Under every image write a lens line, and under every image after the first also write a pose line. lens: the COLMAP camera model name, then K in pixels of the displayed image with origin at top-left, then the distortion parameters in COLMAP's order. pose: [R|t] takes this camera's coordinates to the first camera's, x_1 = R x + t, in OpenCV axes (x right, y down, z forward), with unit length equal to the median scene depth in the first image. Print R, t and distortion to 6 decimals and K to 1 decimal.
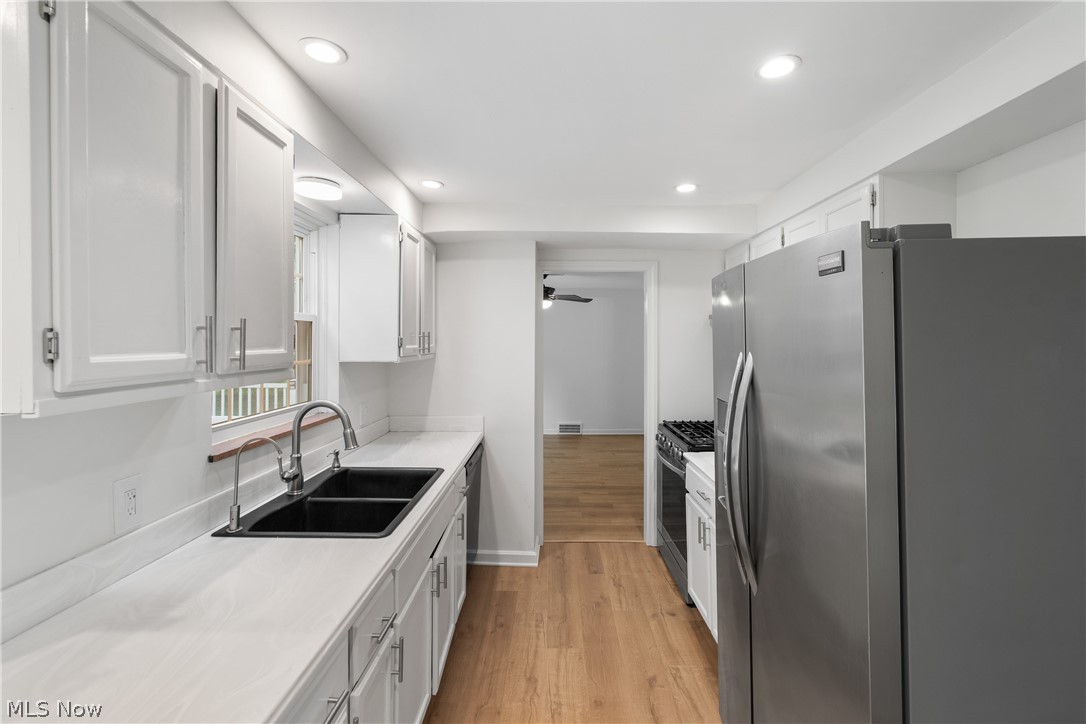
lens RADIAL K [[487.4, 0, 543.0], [0, 487.4, 340.5], [0, 0, 1]] dist [0.002646, 0.000109]
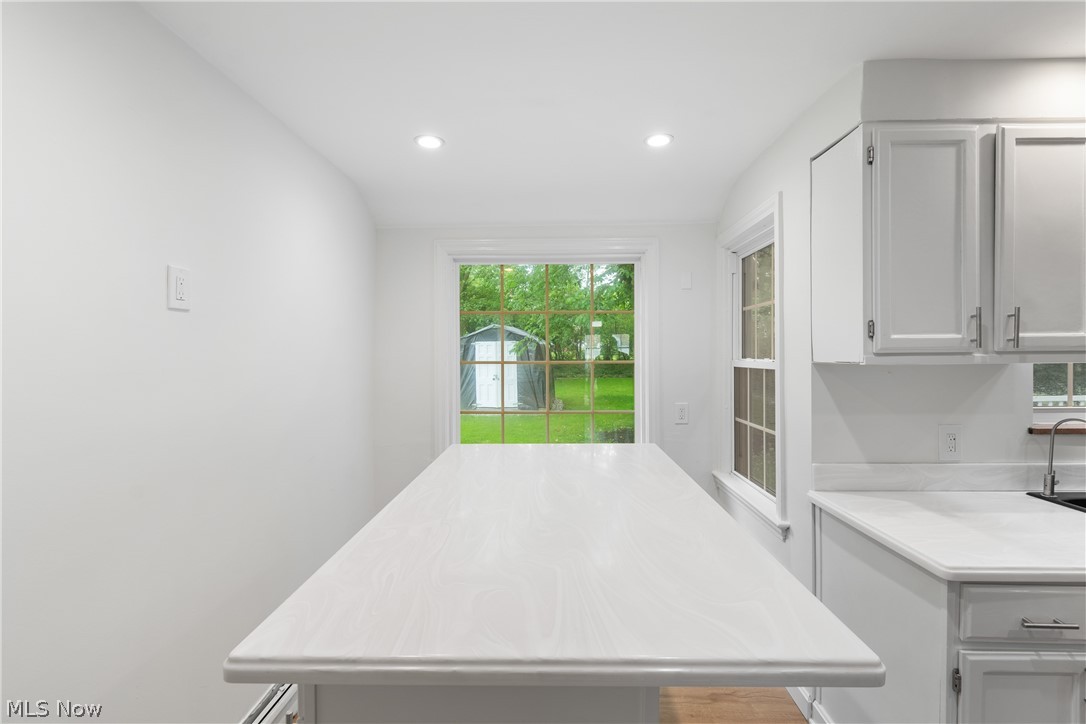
lens RADIAL K [[487.4, 0, 546.2], [0, 487.4, 357.8], [0, 0, 1]] dist [0.002646, 0.000109]
pose [[0.002534, 0.010428, -0.999942, 0.698856], [0.005456, 0.999931, 0.010442, 0.071872], [0.999982, -0.005482, 0.002477, -0.231332]]
